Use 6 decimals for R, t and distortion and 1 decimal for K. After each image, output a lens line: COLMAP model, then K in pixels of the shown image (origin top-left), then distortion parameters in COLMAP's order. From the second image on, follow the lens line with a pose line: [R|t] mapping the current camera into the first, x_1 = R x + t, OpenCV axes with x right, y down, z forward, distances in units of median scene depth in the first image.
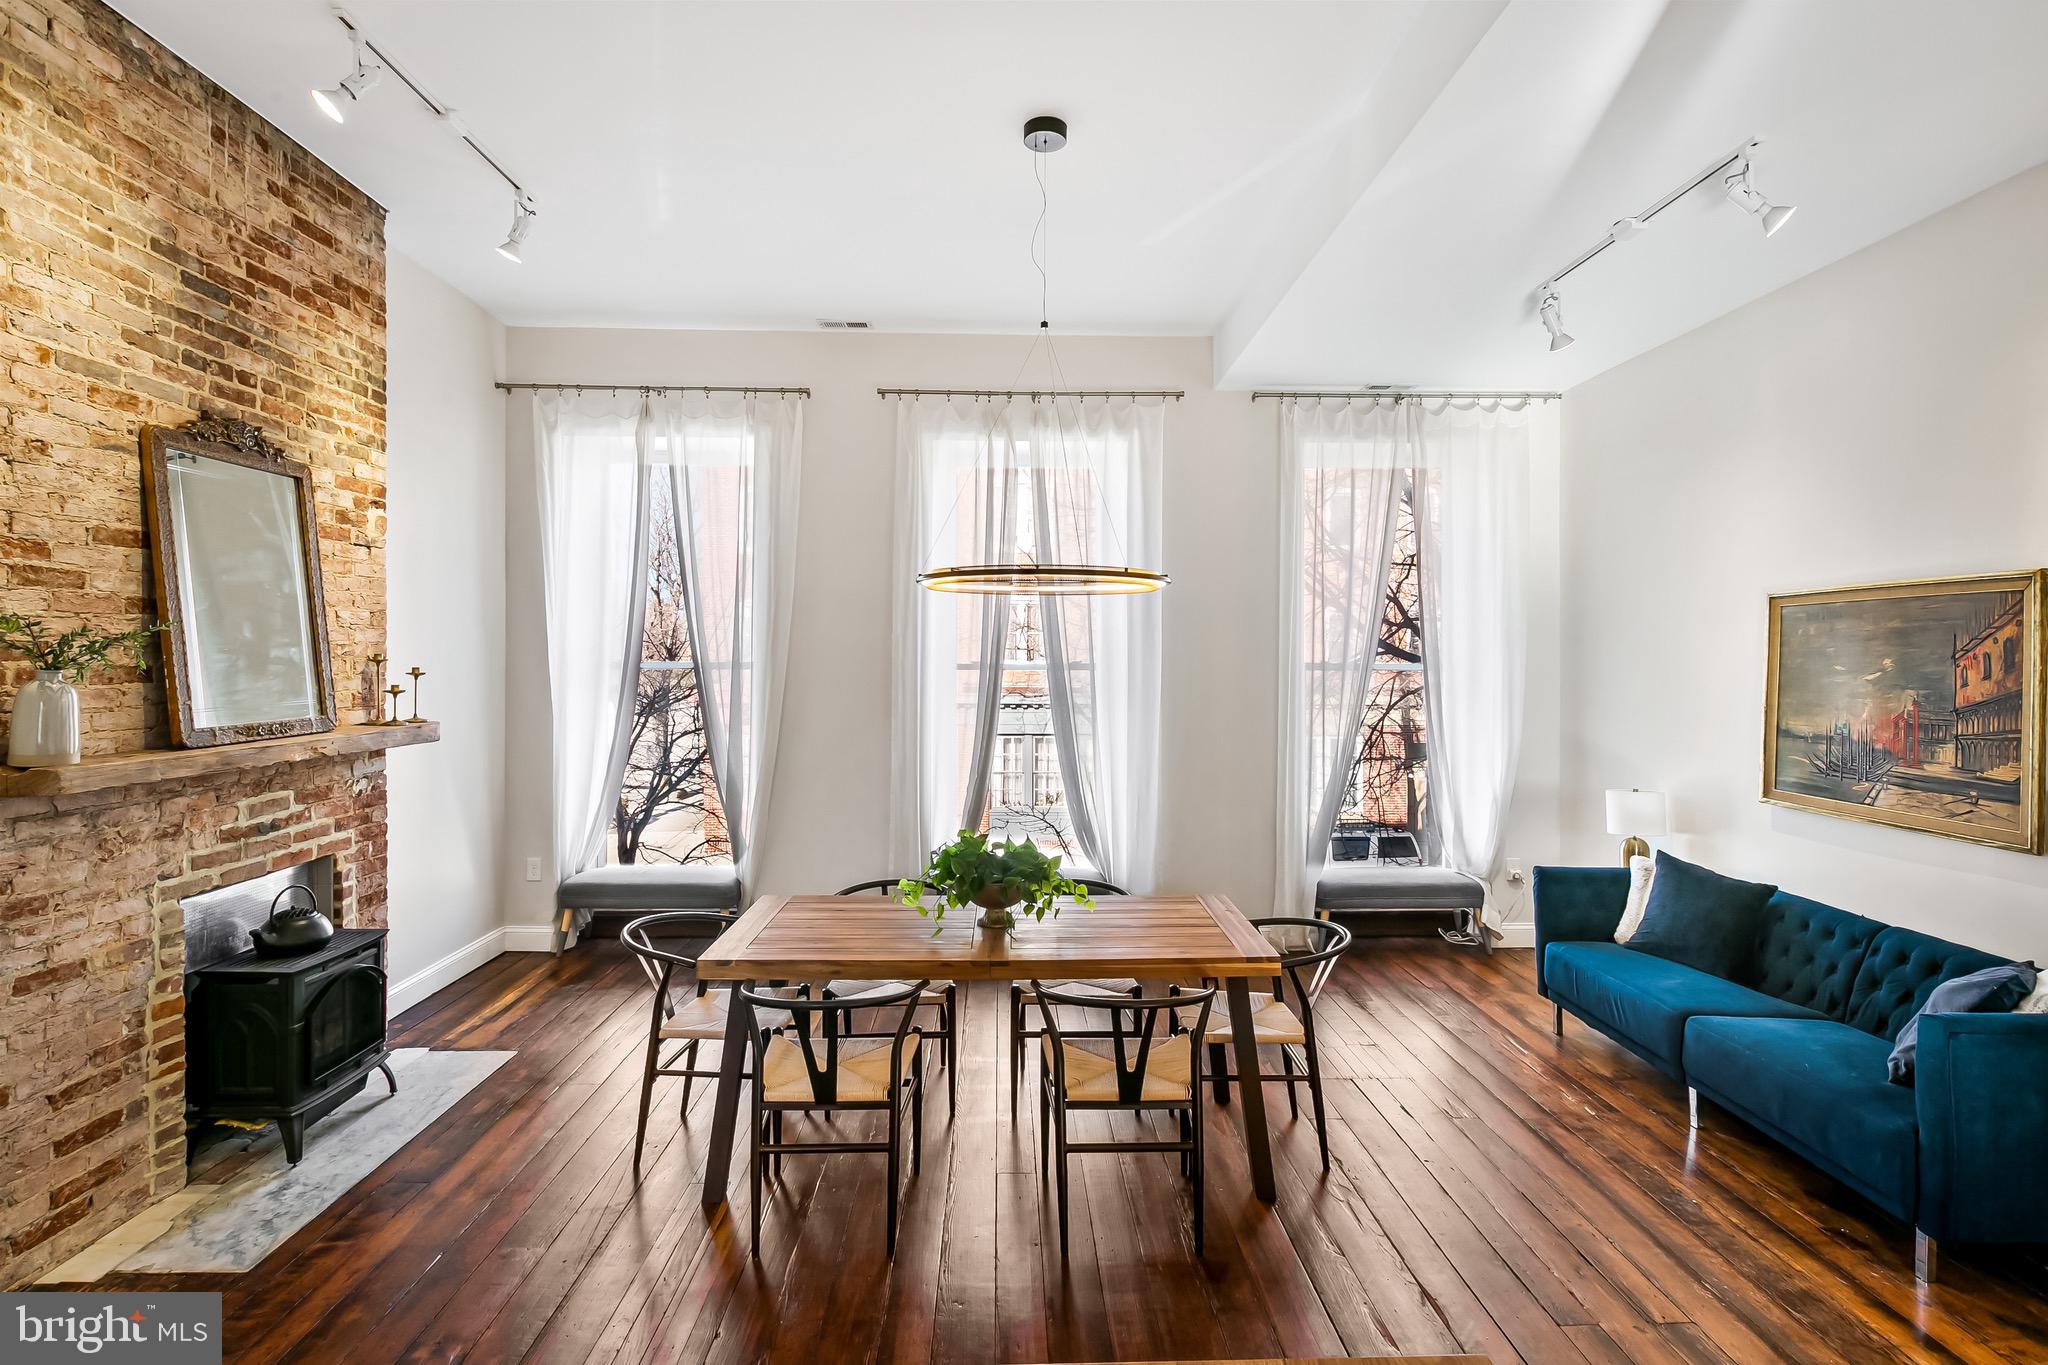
lens RADIAL K [[1022.7, 0, 1027.6], [0, 1022.7, 655.4], [0, 0, 1]] dist [-0.000848, 0.000557]
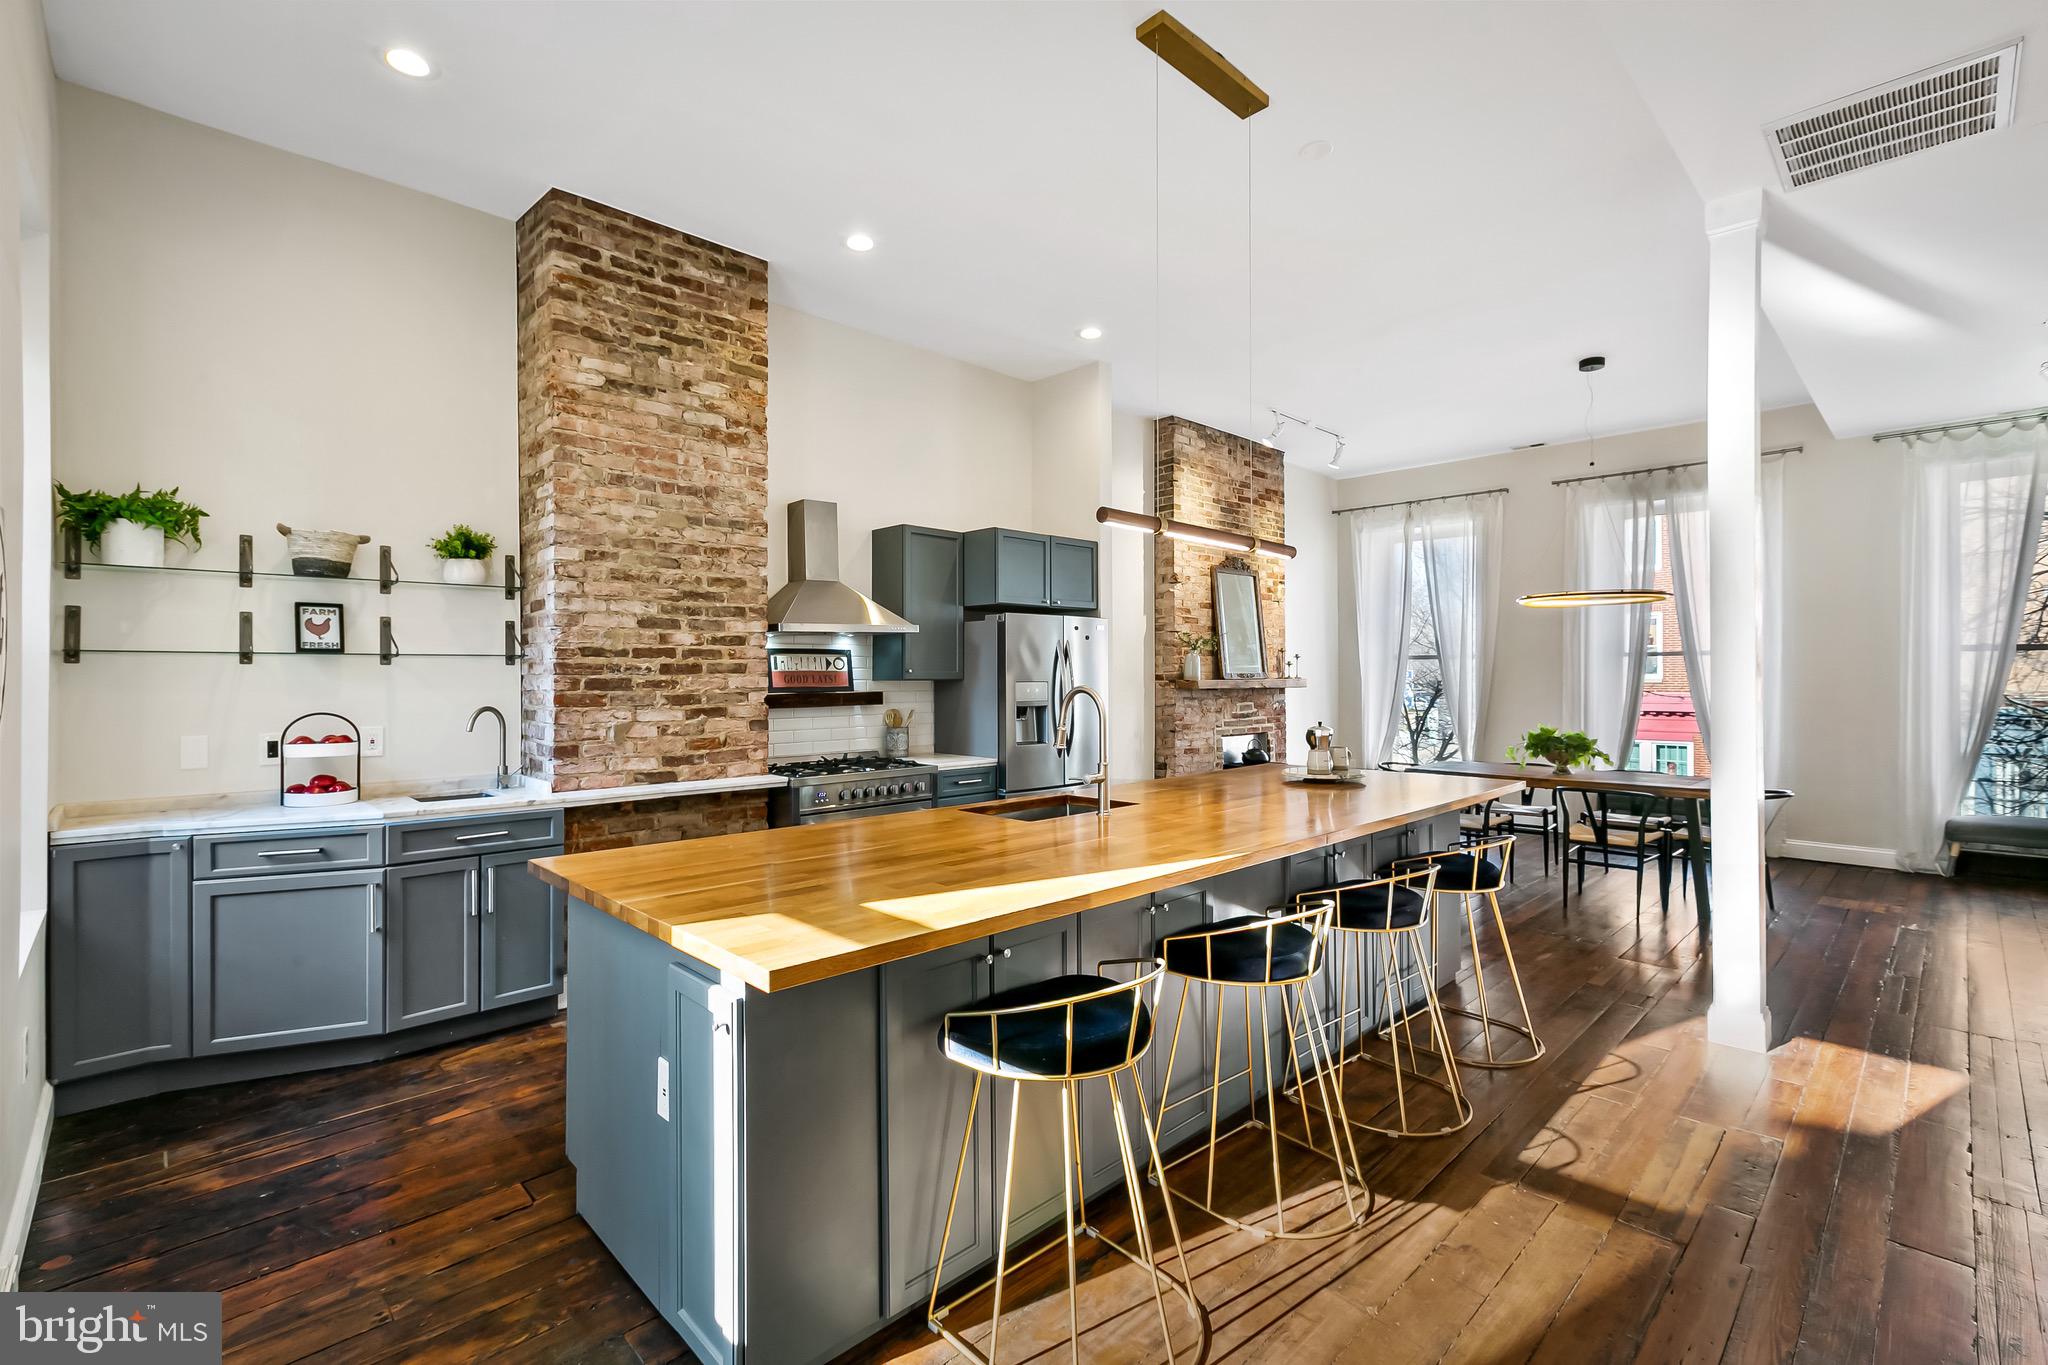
lens RADIAL K [[910.8, 0, 1023.0], [0, 910.8, 675.1], [0, 0, 1]] dist [0.001109, 0.000462]
pose [[0.678267, -0.004794, -0.734799, 0.563403], [0.004833, 0.999986, -0.002063, 0.072503], [0.734799, -0.002152, 0.678281, -0.973274]]
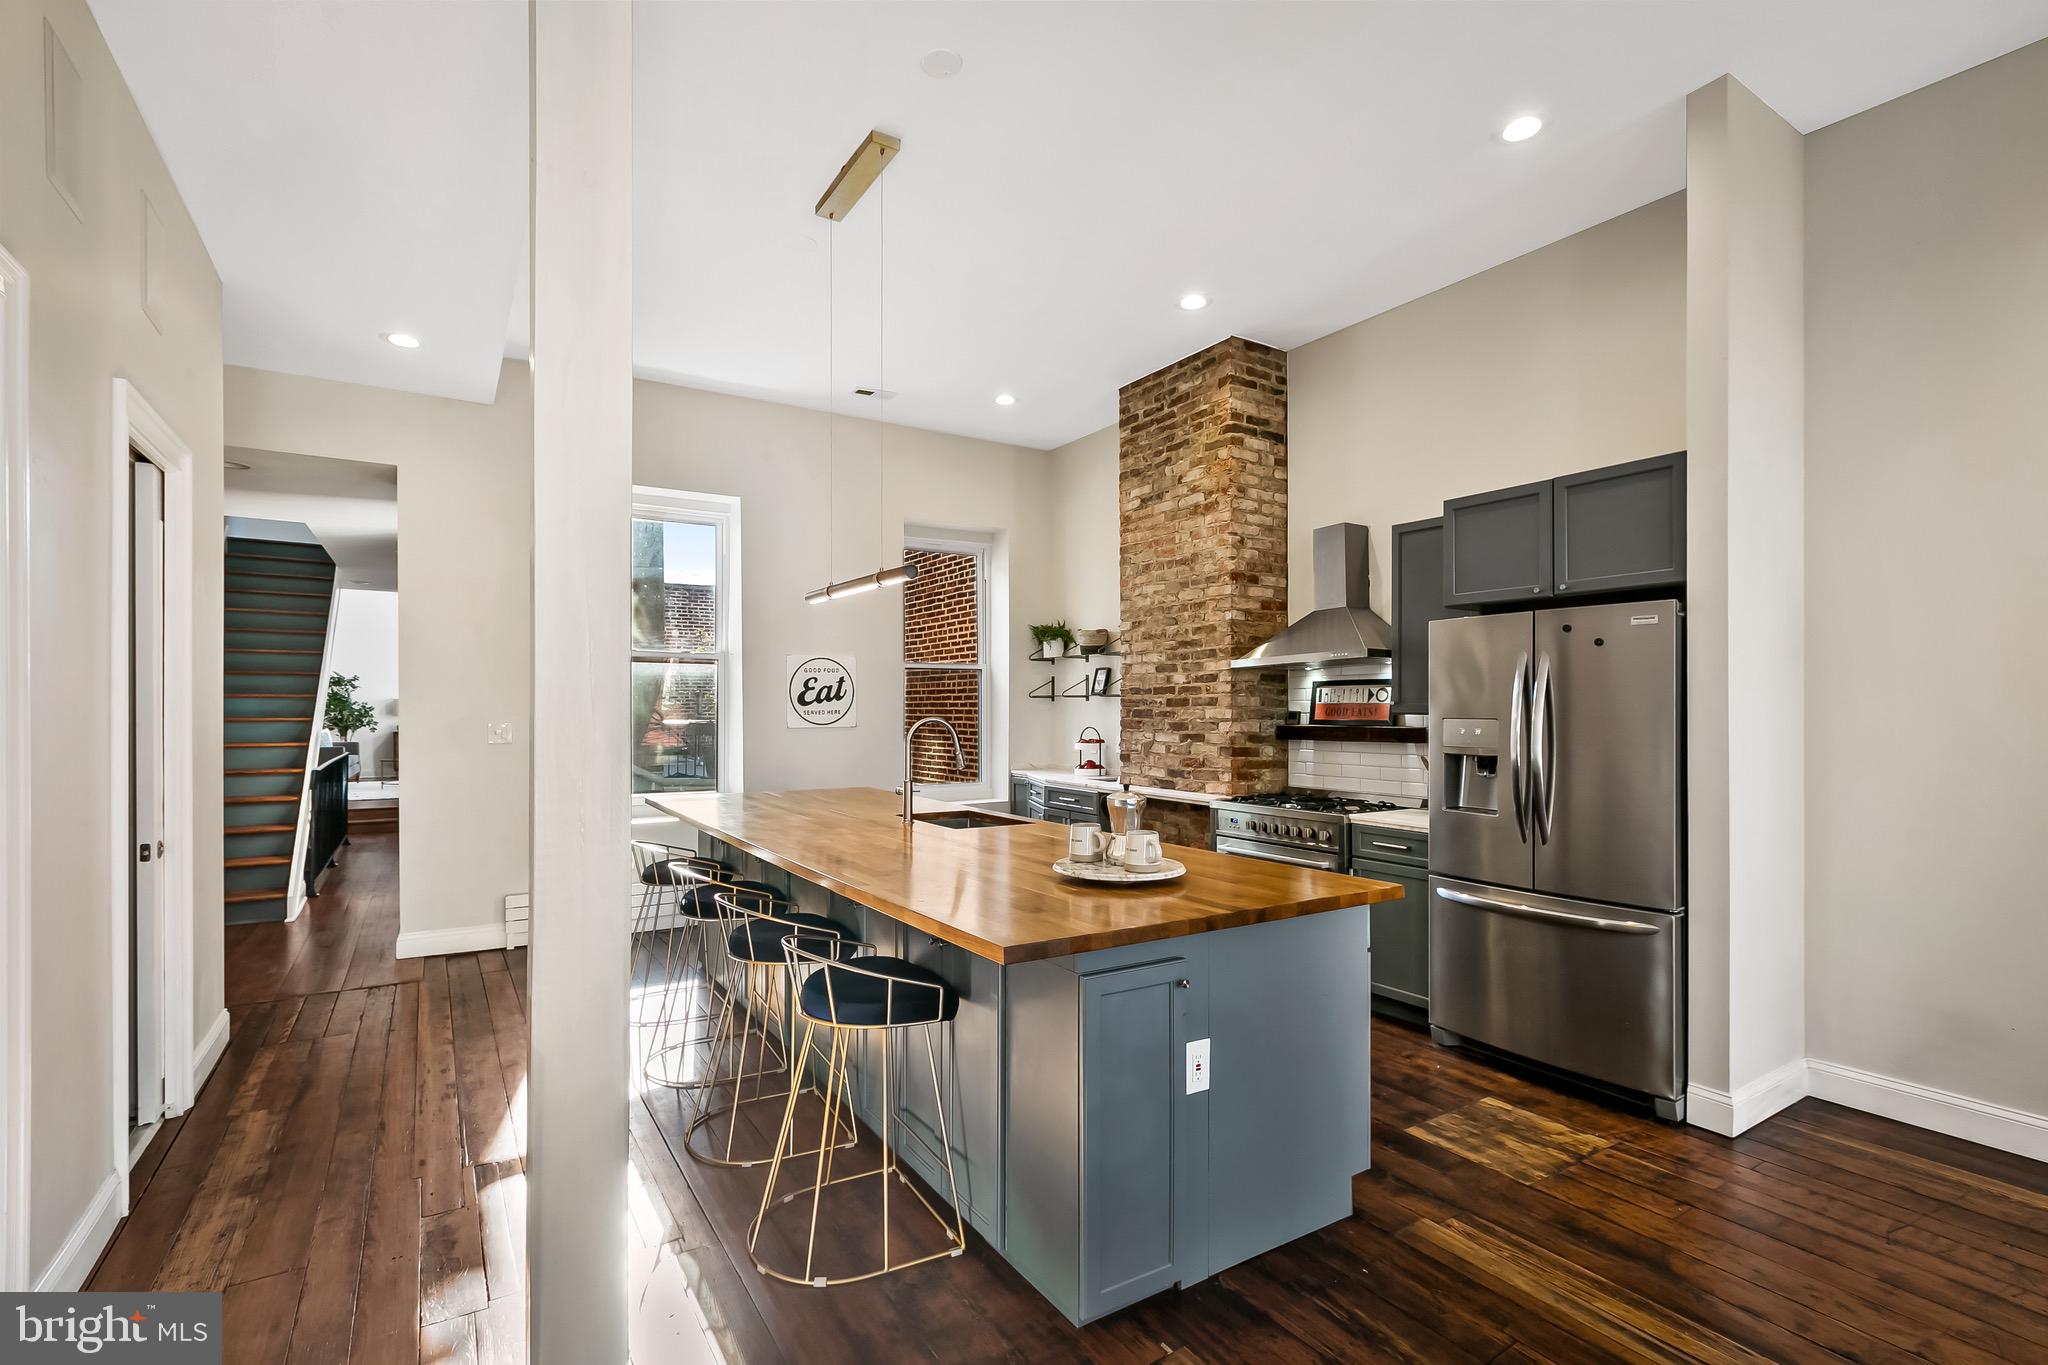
lens RADIAL K [[932.0, 0, 1018.4], [0, 932.0, 697.2], [0, 0, 1]] dist [-0.000388, 0.000017]
pose [[-0.857937, -0.006514, -0.513713, 0.411336], [-0.001338, 0.999945, -0.010445, 0.067674], [0.513753, -0.008273, -0.857898, 0.781518]]
